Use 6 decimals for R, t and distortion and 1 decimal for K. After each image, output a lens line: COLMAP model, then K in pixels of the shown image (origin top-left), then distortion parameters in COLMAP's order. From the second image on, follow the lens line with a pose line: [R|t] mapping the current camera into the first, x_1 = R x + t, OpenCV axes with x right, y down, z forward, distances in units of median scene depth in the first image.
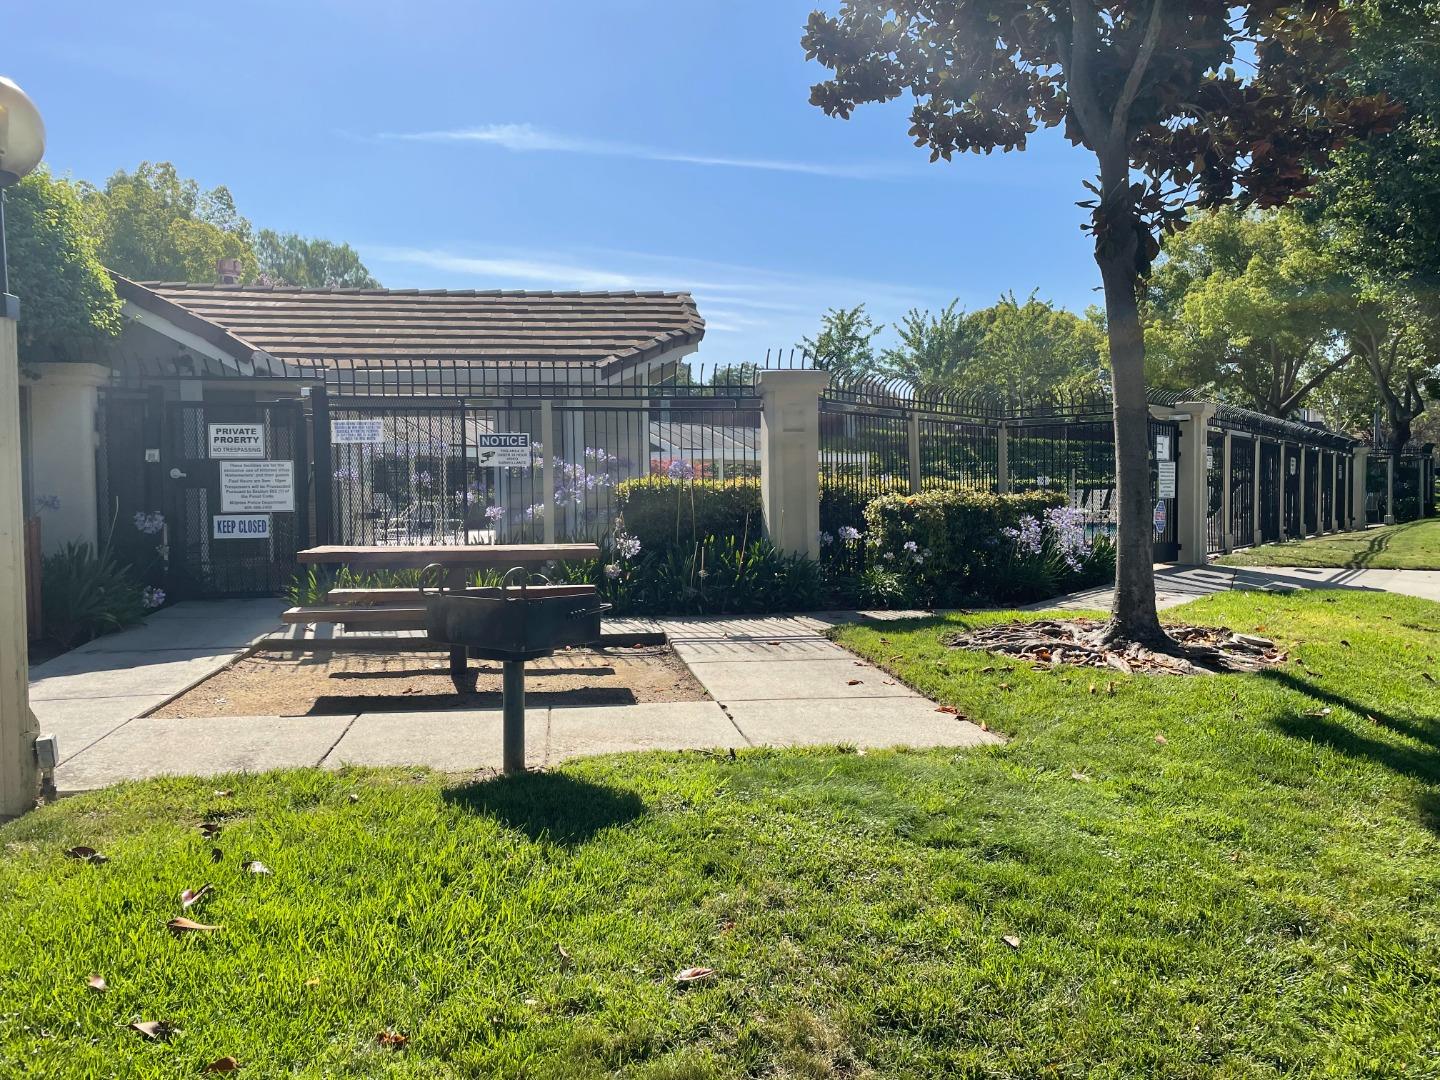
lens RADIAL K [[1070.8, 0, 719.5], [0, 1070.8, 529.2], [0, 0, 1]] dist [0.114863, -0.152092]
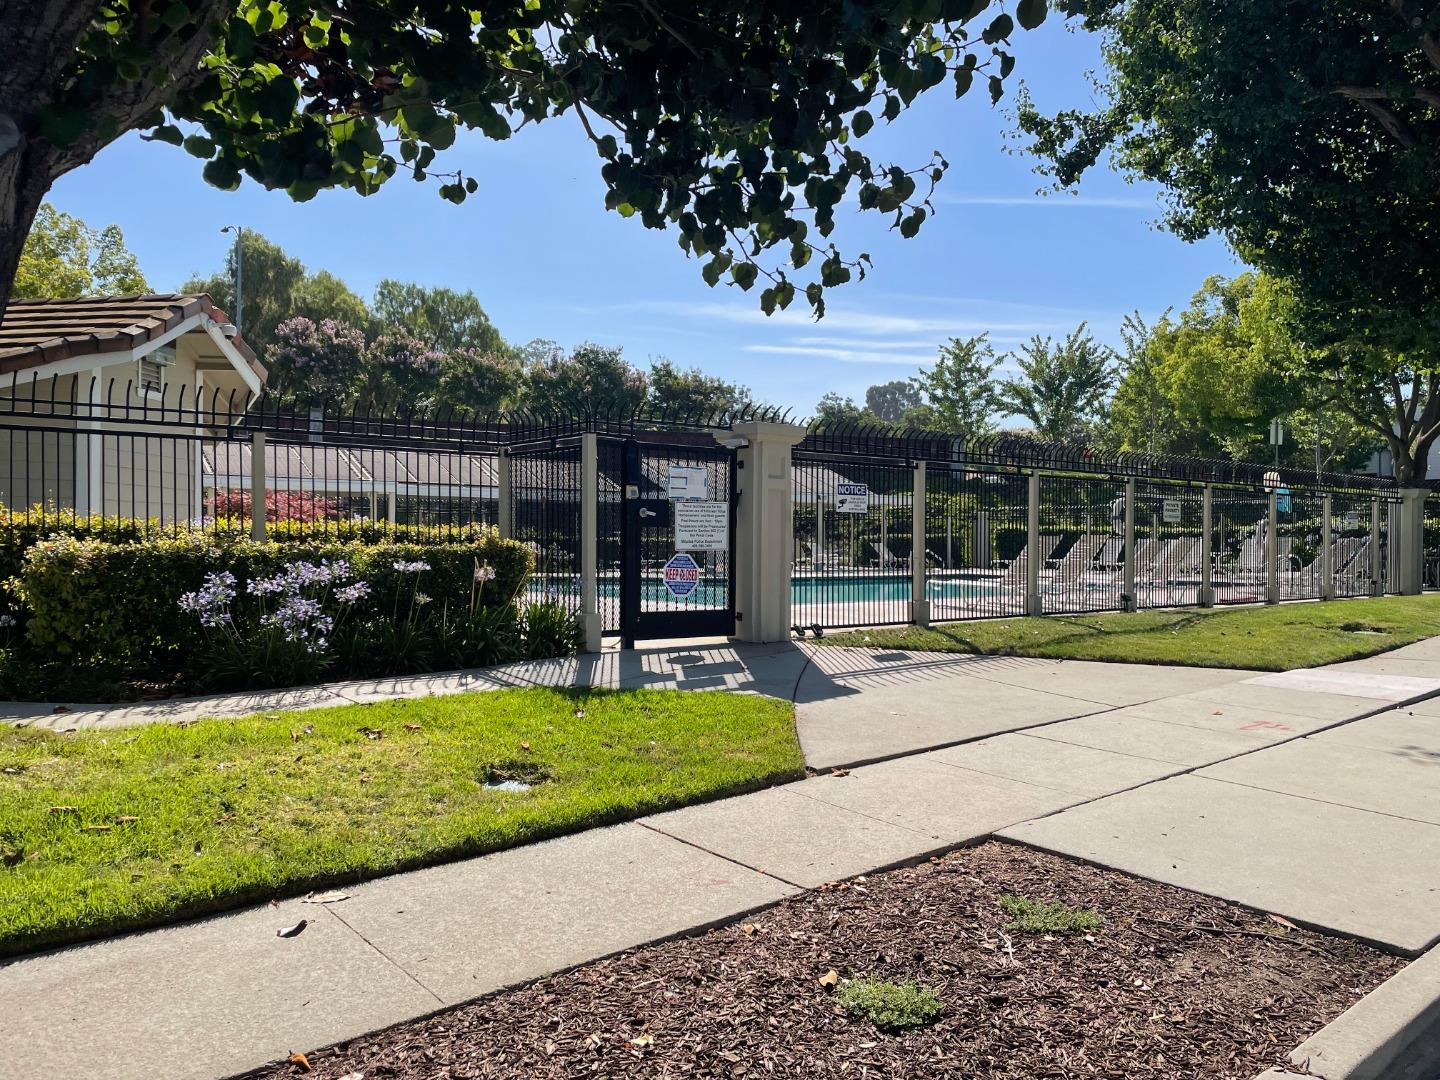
lens RADIAL K [[1070.8, 0, 719.5], [0, 1070.8, 529.2], [0, 0, 1]] dist [0.114863, -0.152092]
pose [[0.963661, 0.019398, -0.266424, 0.171638], [-0.030169, 0.998882, -0.036396, -0.004569], [0.265420, 0.043111, 0.963169, 0.080847]]
